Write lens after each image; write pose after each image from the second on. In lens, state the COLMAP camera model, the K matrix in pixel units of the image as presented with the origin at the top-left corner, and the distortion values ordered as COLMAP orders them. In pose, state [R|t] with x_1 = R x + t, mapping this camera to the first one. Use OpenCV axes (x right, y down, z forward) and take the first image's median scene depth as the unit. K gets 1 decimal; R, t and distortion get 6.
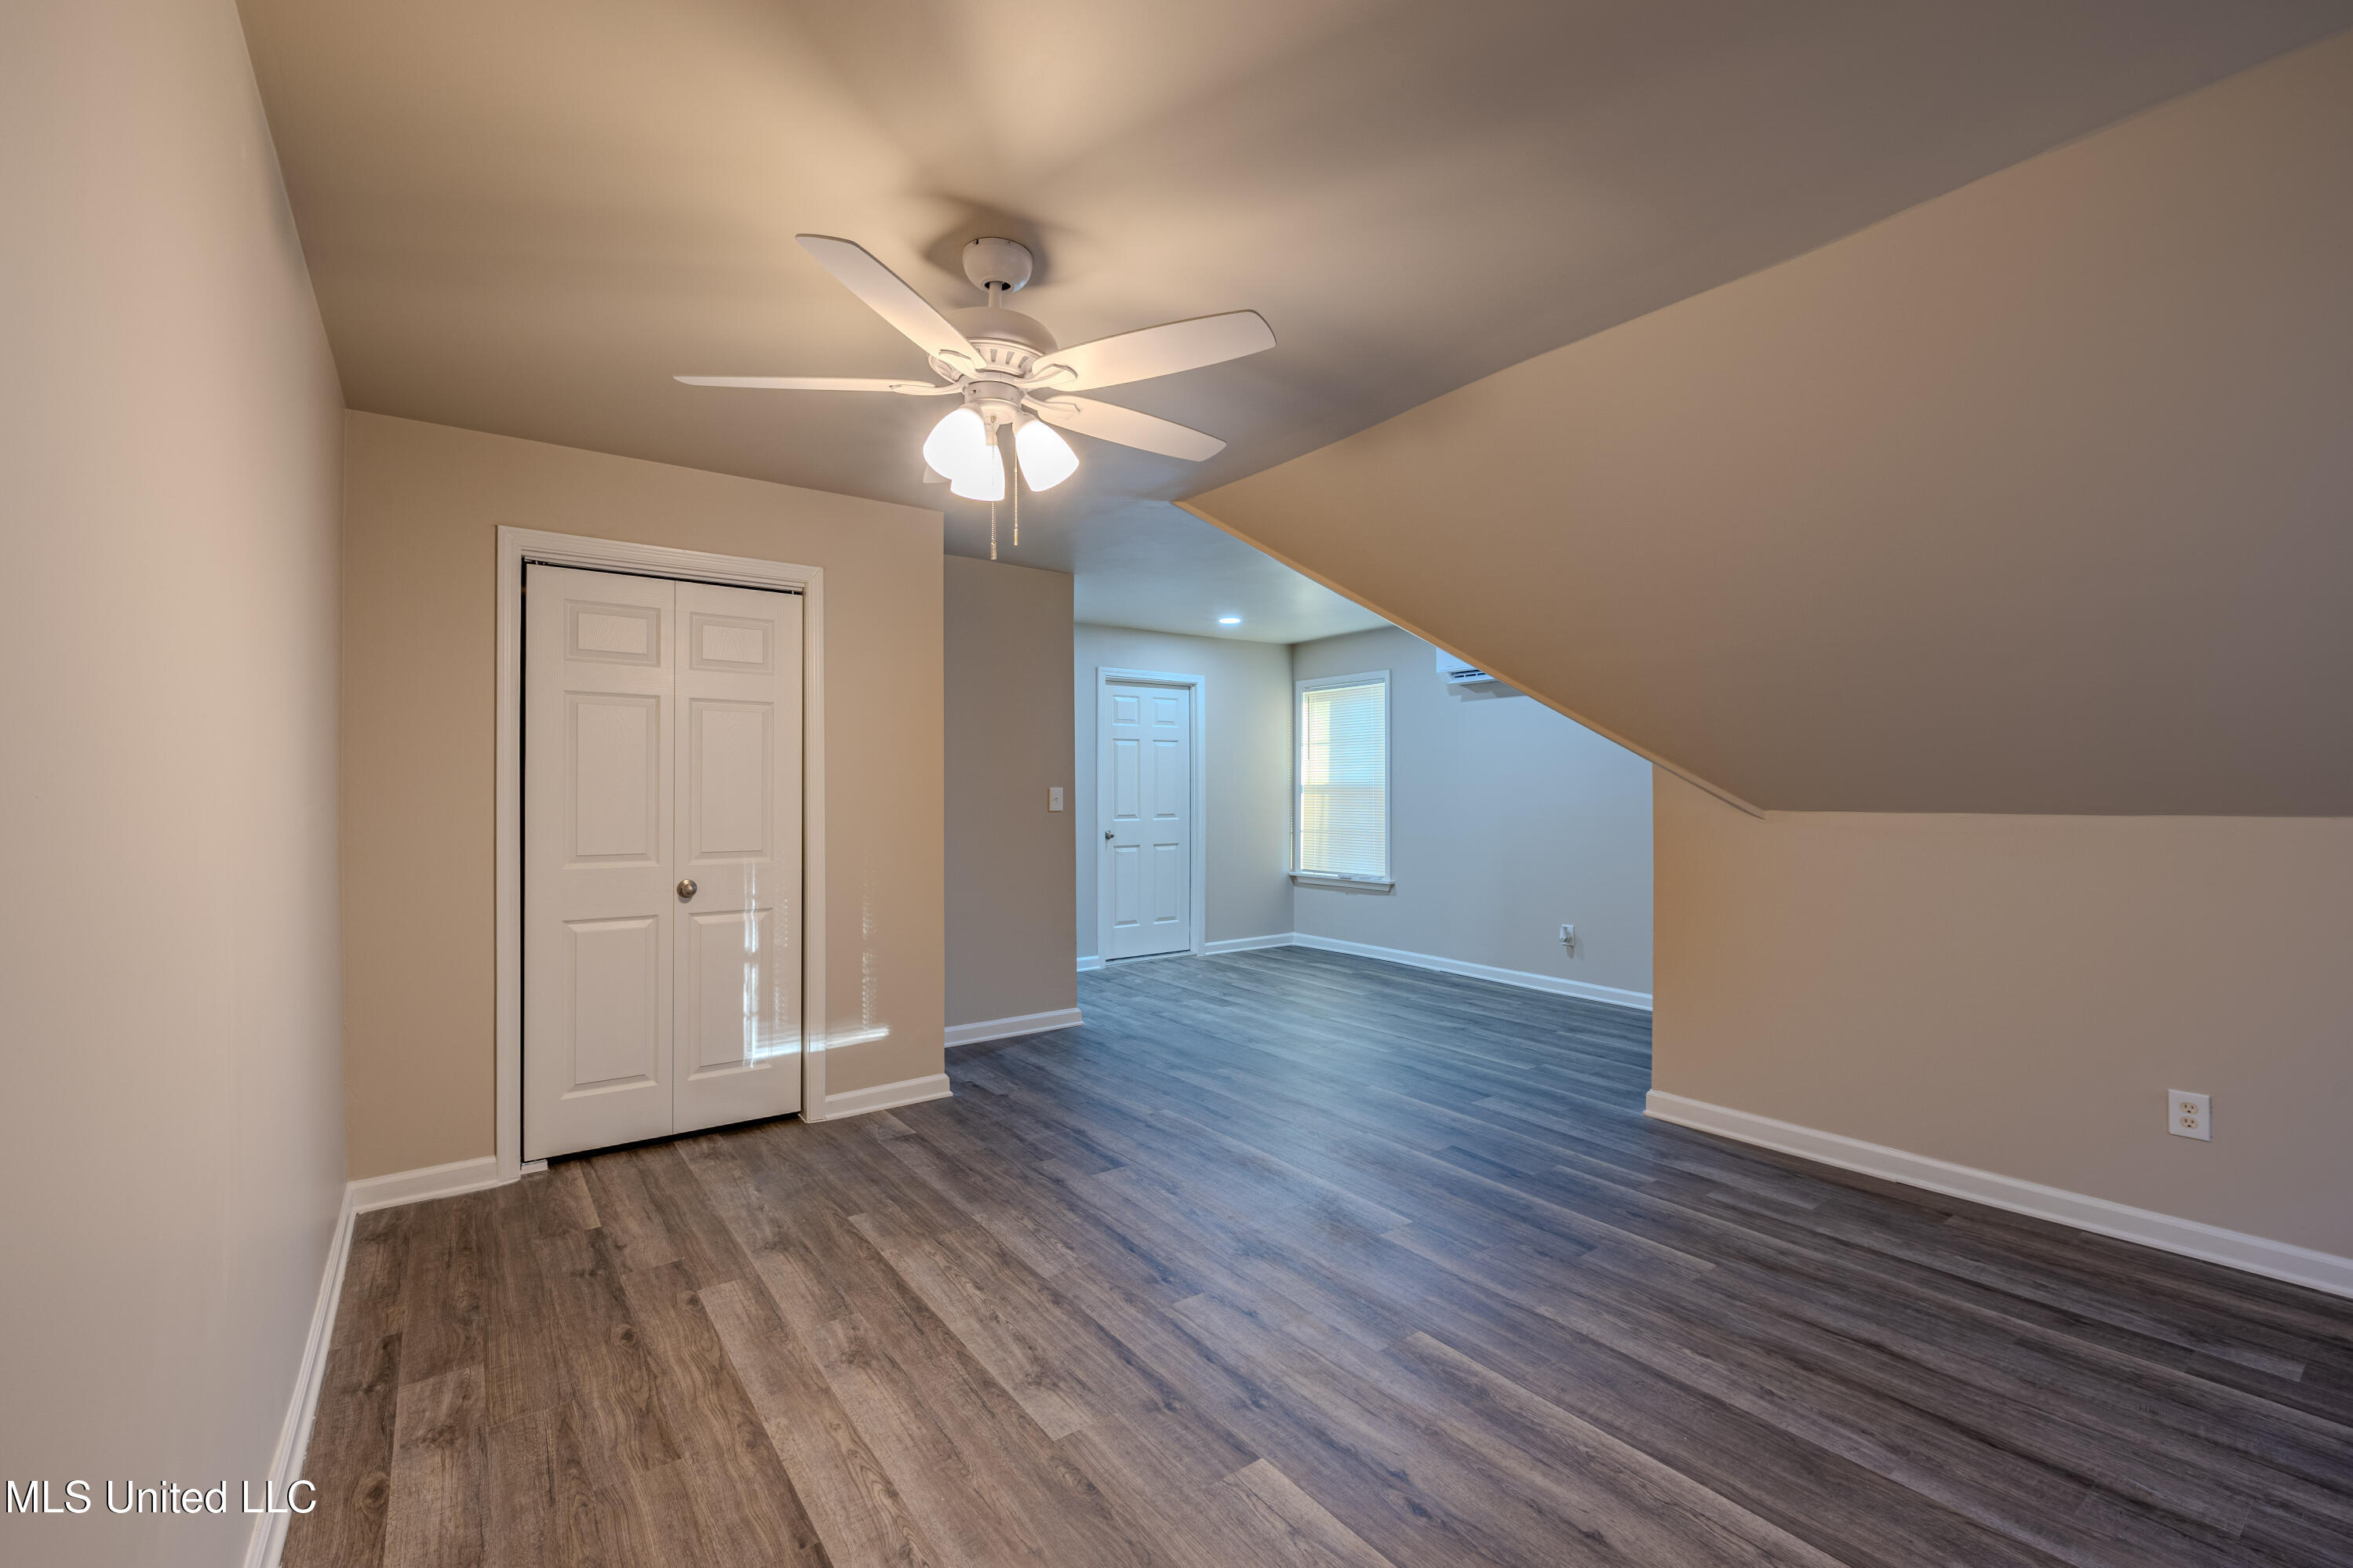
lens RADIAL K [[1006.3, 0, 1296.4], [0, 1006.3, 787.2], [0, 0, 1]] dist [0.000510, 0.000121]
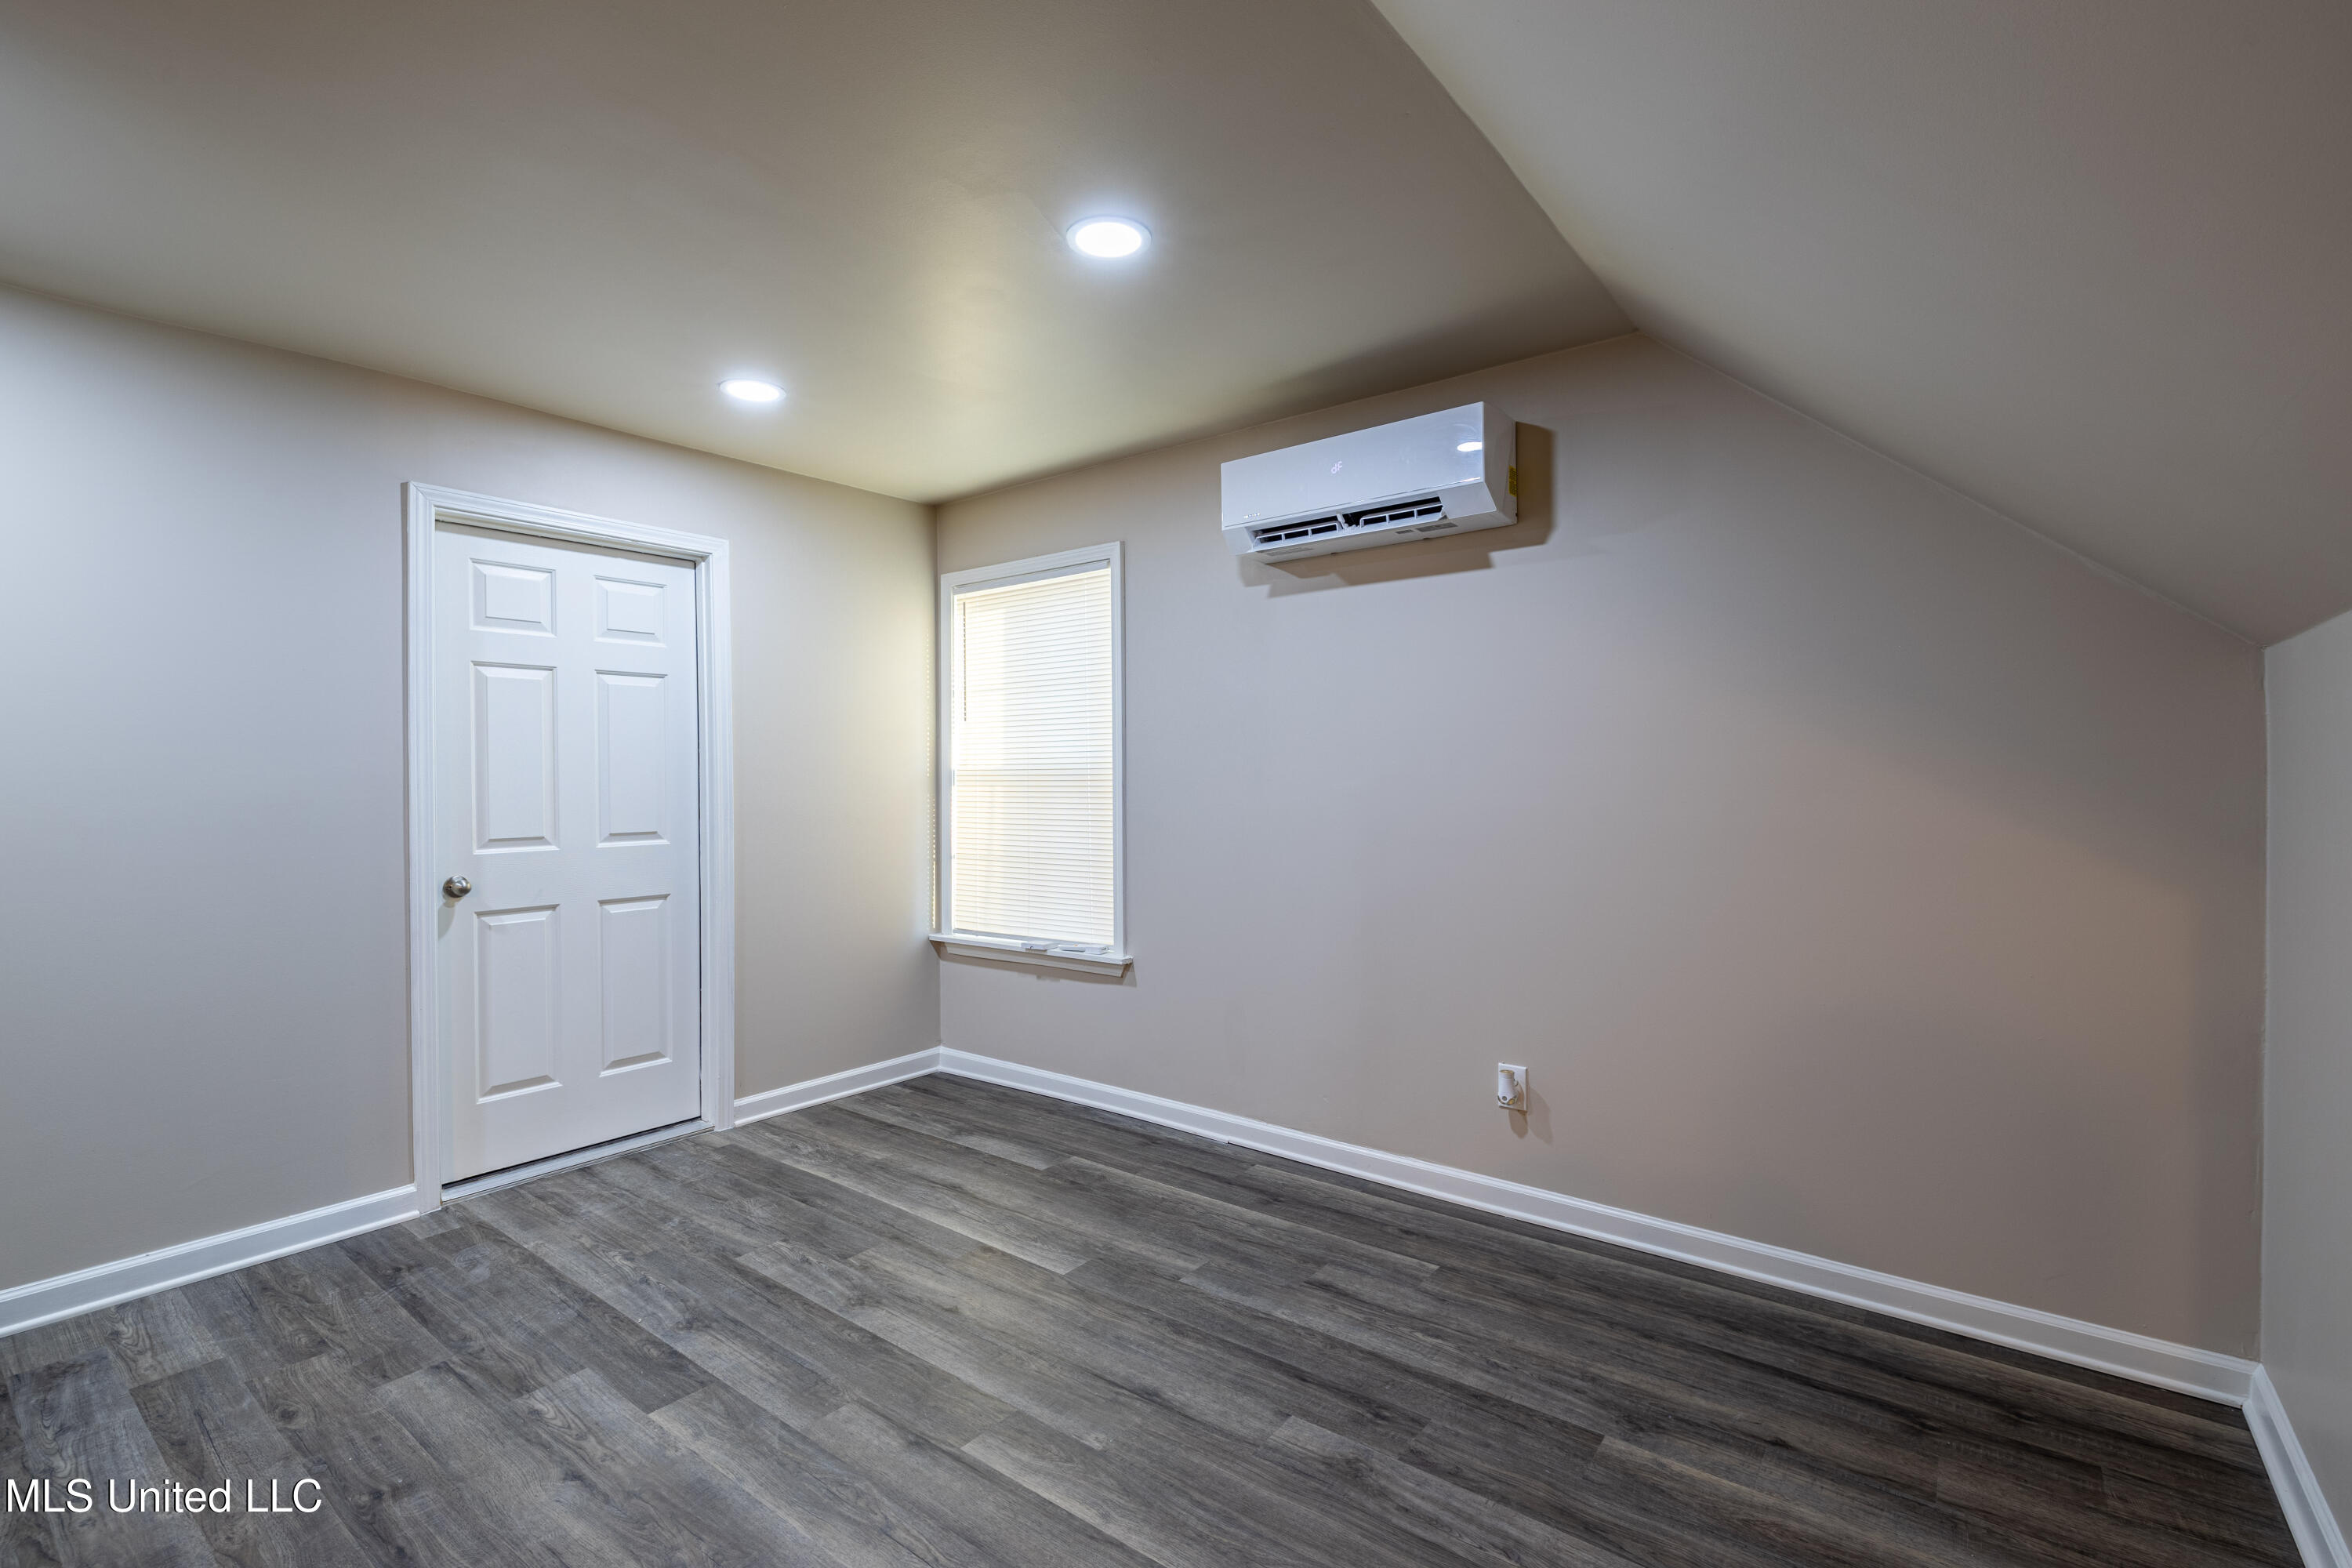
lens RADIAL K [[1006.0, 0, 1295.8], [0, 1006.0, 787.2], [0, 0, 1]] dist [0.000510, 0.000121]
pose [[0.964234, -0.006051, 0.264983, 0.040989], [0.003438, 0.999941, 0.010323, 0.002392], [-0.265029, -0.009043, 0.964198, 0.468690]]
